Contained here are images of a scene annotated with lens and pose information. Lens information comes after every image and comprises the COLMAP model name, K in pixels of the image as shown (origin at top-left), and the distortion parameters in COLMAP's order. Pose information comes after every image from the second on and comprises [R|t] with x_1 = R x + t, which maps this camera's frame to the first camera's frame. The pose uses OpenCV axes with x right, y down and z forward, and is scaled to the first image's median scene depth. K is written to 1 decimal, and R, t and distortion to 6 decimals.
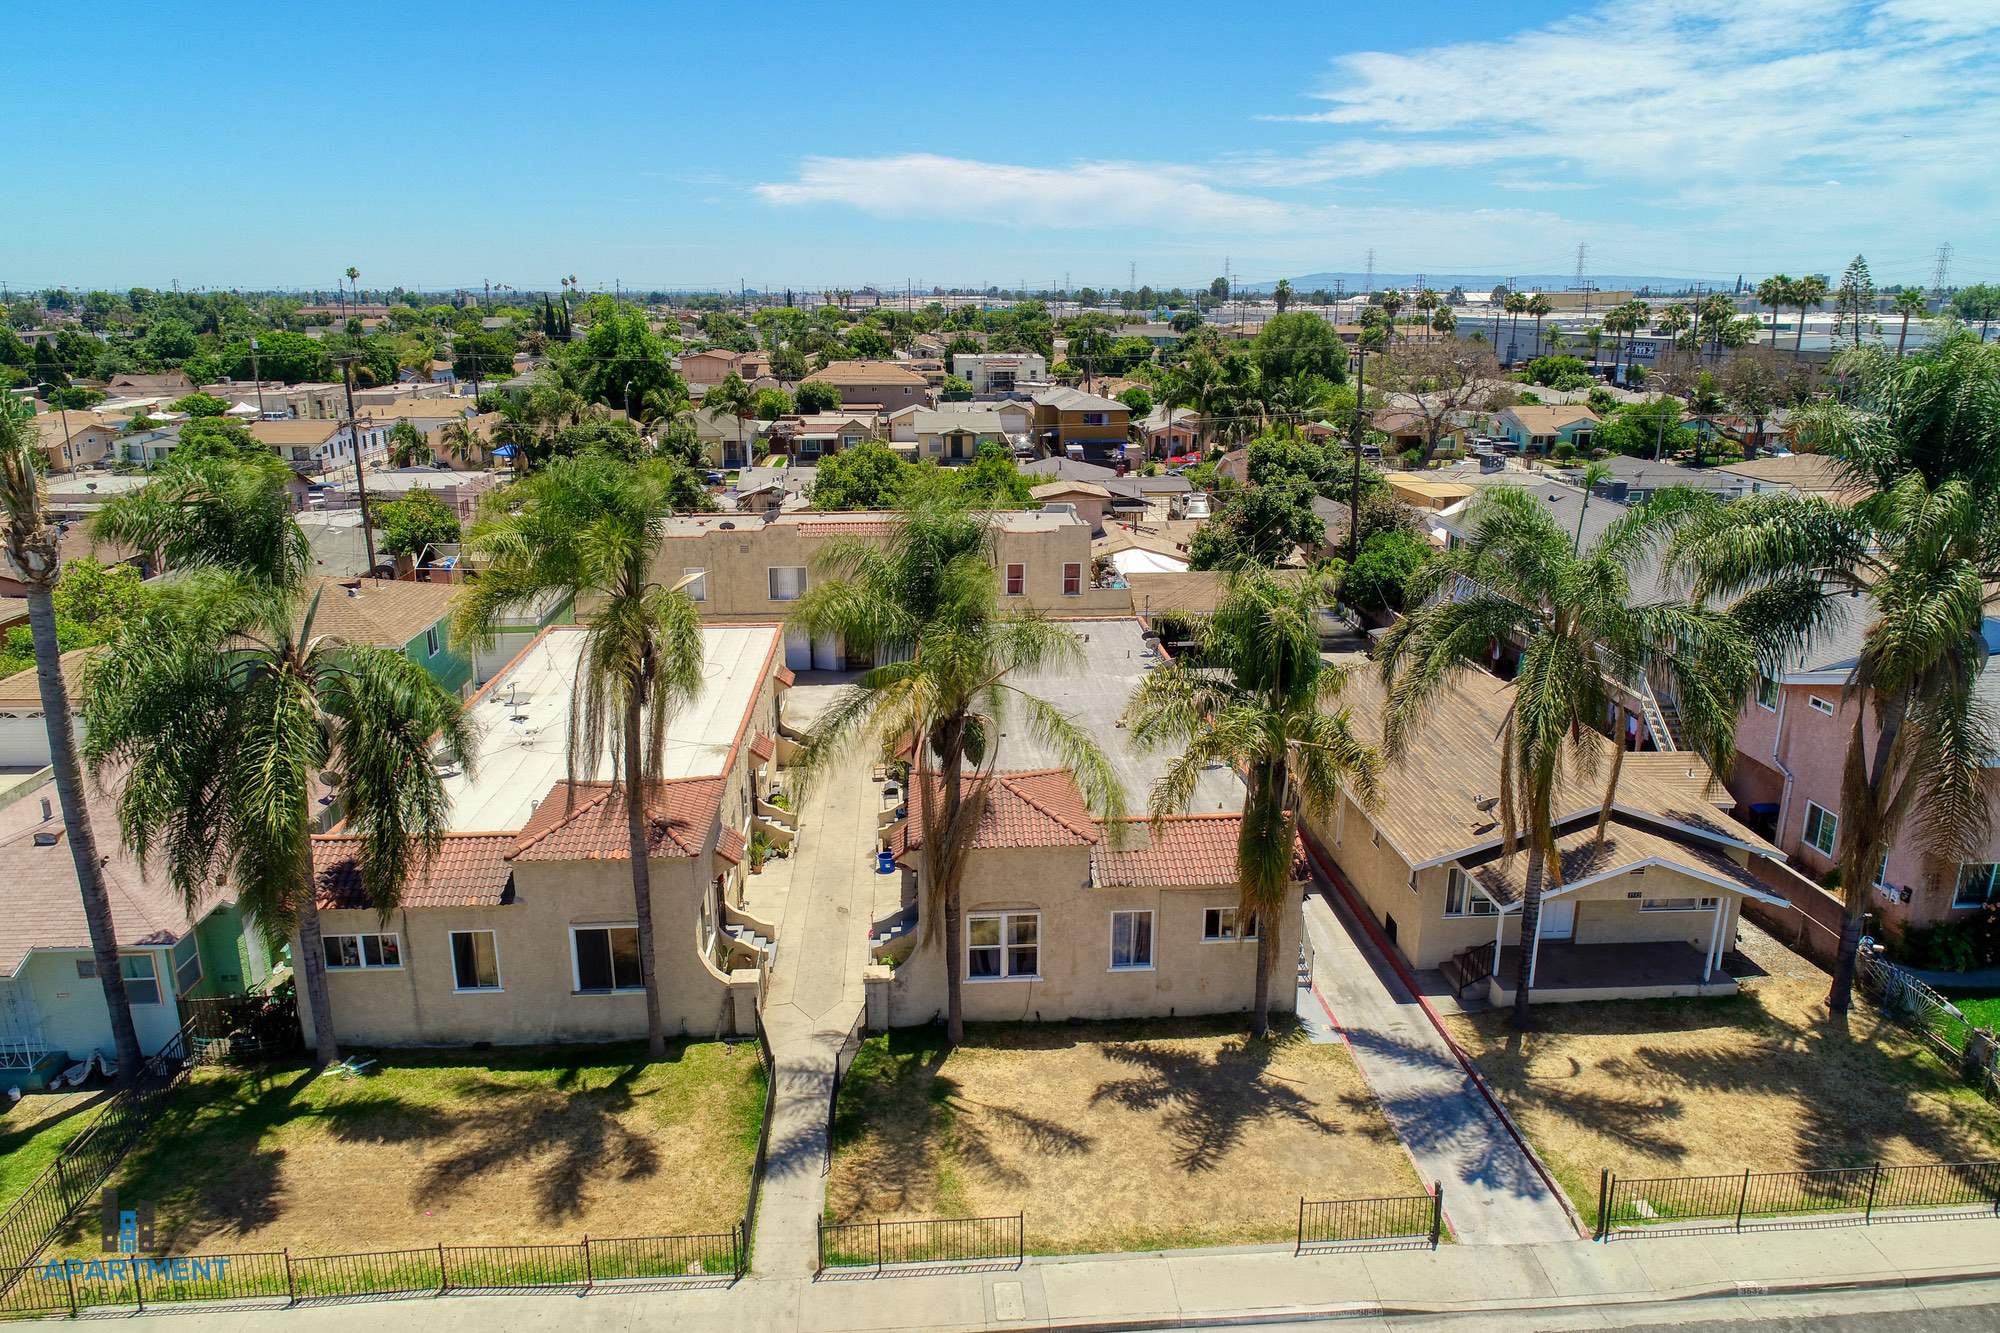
lens RADIAL K [[1341.1, 0, 1000.0], [0, 1341.1, 666.5], [0, 0, 1]] dist [0.000119, 0.000775]
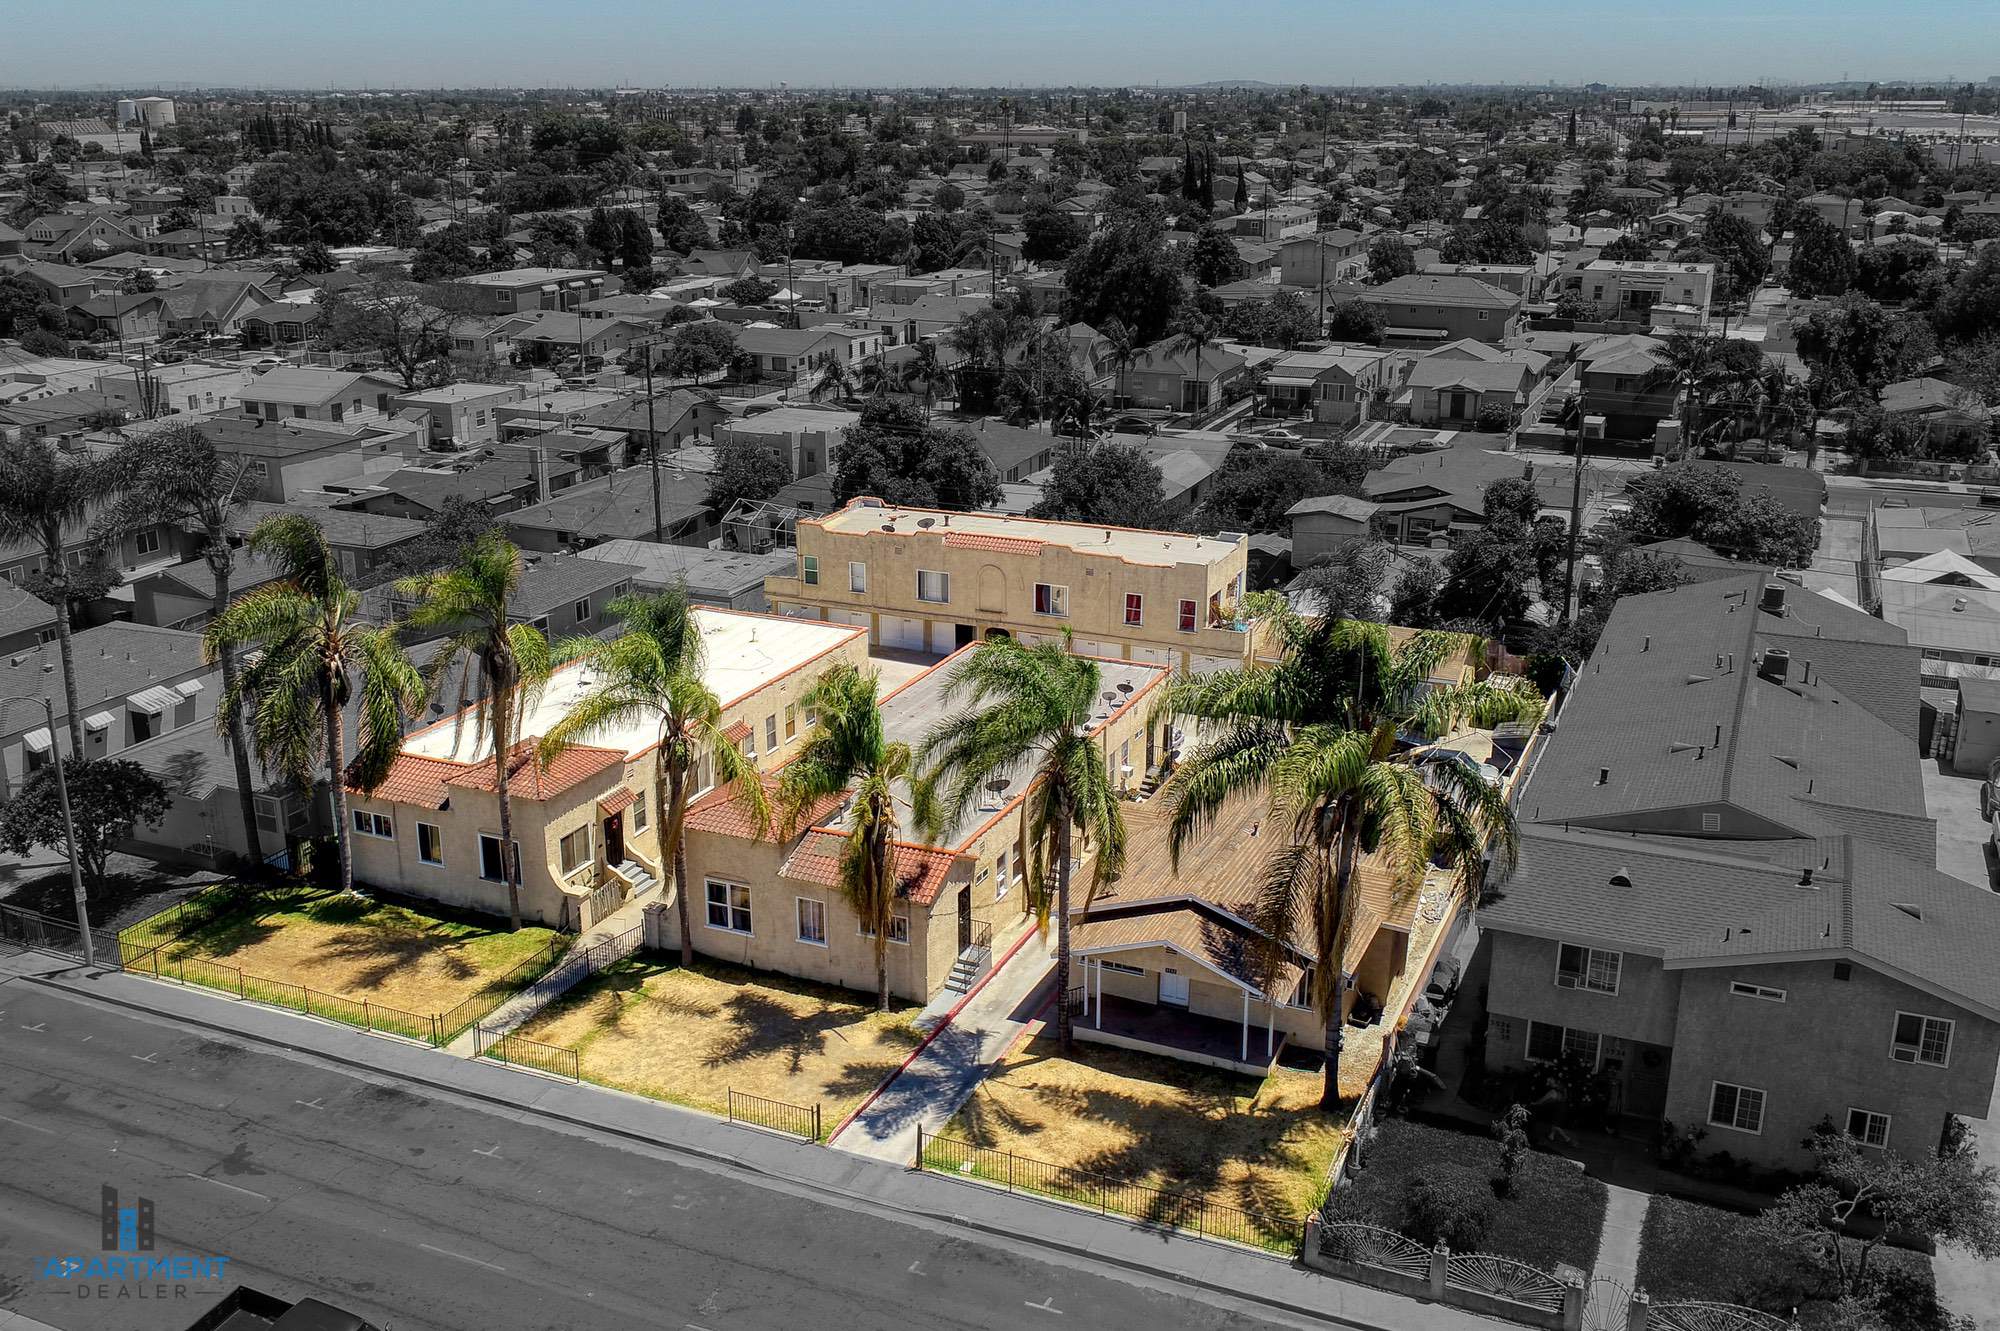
lens RADIAL K [[1827.6, 0, 977.0], [0, 1827.6, 665.0], [0, 0, 1]] dist [0.000570, 0.001178]
pose [[0.880641, 0.141008, -0.452314, 1.034878], [-0.125163, 0.990008, 0.064943, -0.188691], [0.456952, -0.000578, 0.889491, -0.545782]]
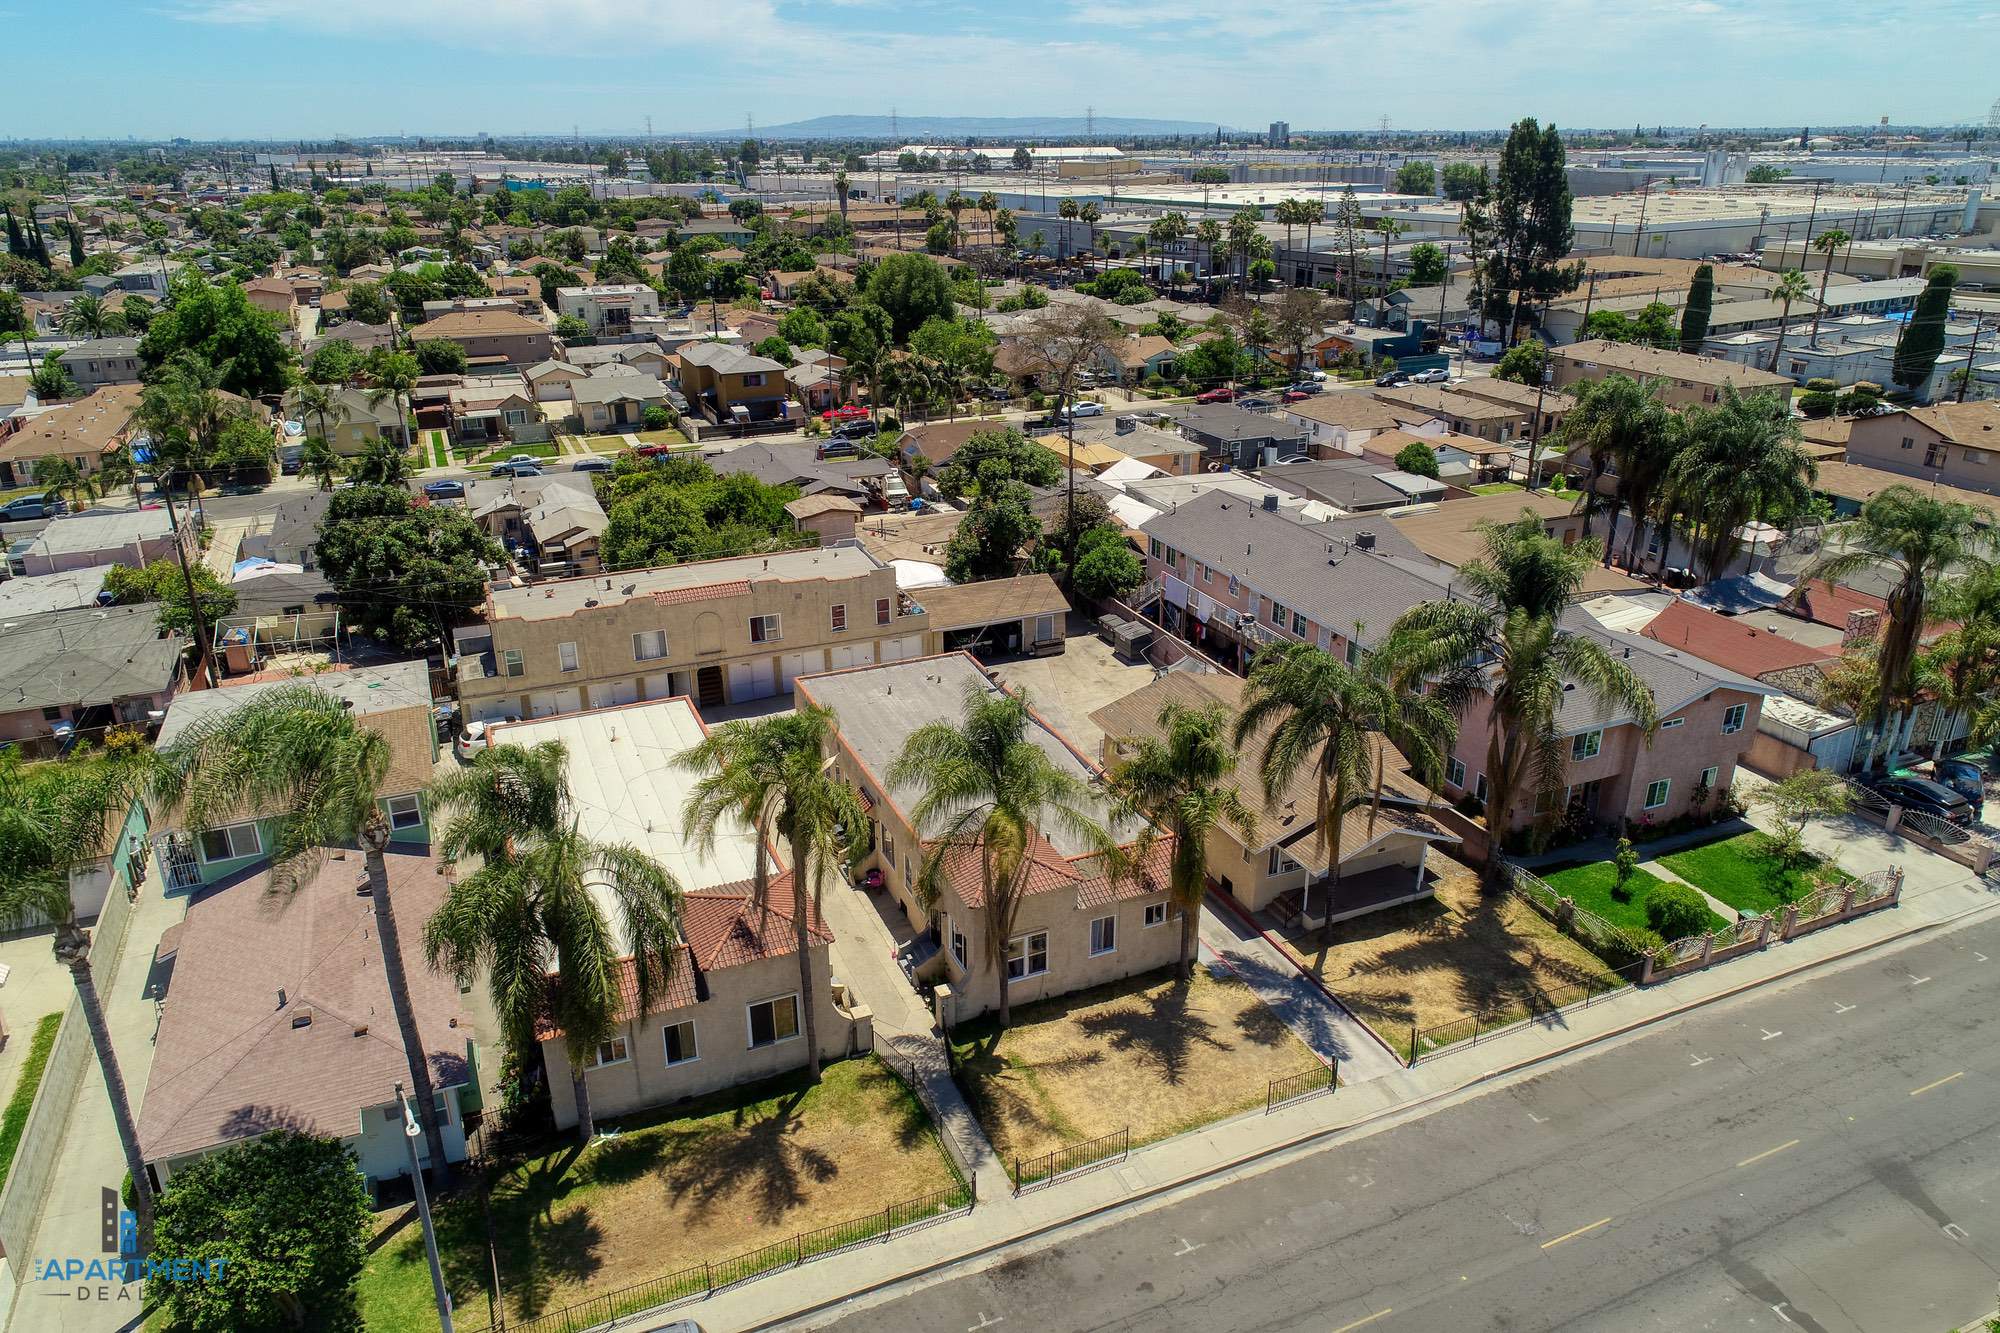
lens RADIAL K [[1341.1, 0, 1000.0], [0, 1341.1, 666.5], [0, 0, 1]] dist [0.000119, 0.000775]
pose [[0.942293, -0.128168, 0.309285, -0.445133], [0.095248, 0.988273, 0.119350, -0.292597], [-0.320955, -0.083004, 0.943450, -0.376362]]
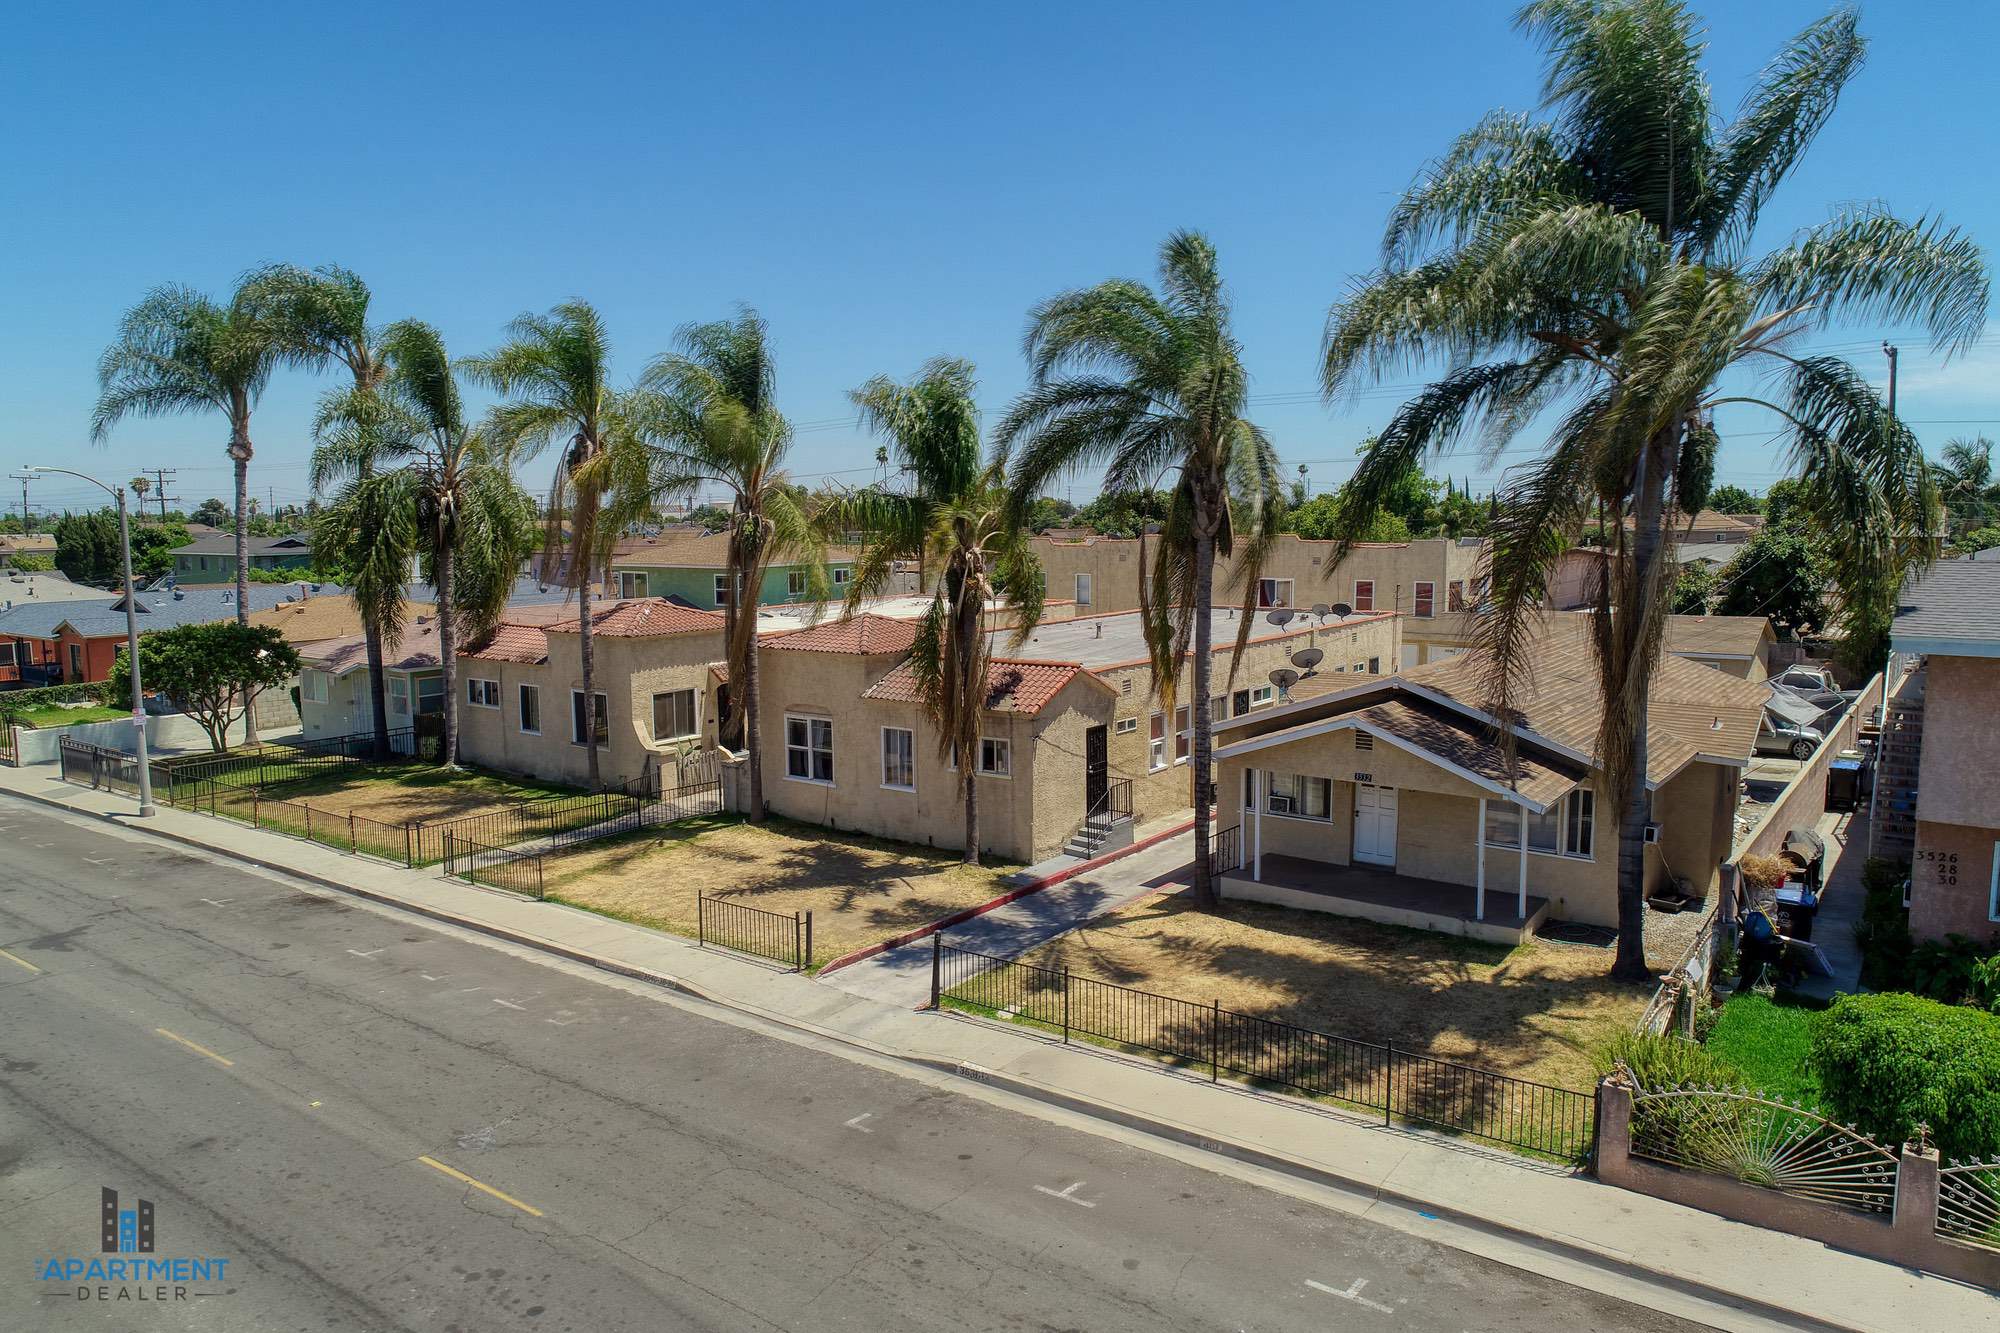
lens RADIAL K [[1348.3, 0, 1000.0], [0, 1348.3, 666.5], [0, 0, 1]] dist [-0.000526, 0.002123]
pose [[0.760590, 0.066637, -0.645803, 0.833393], [-0.165258, 0.981825, -0.093323, 0.218873], [0.627847, 0.177705, 0.757779, 0.243370]]
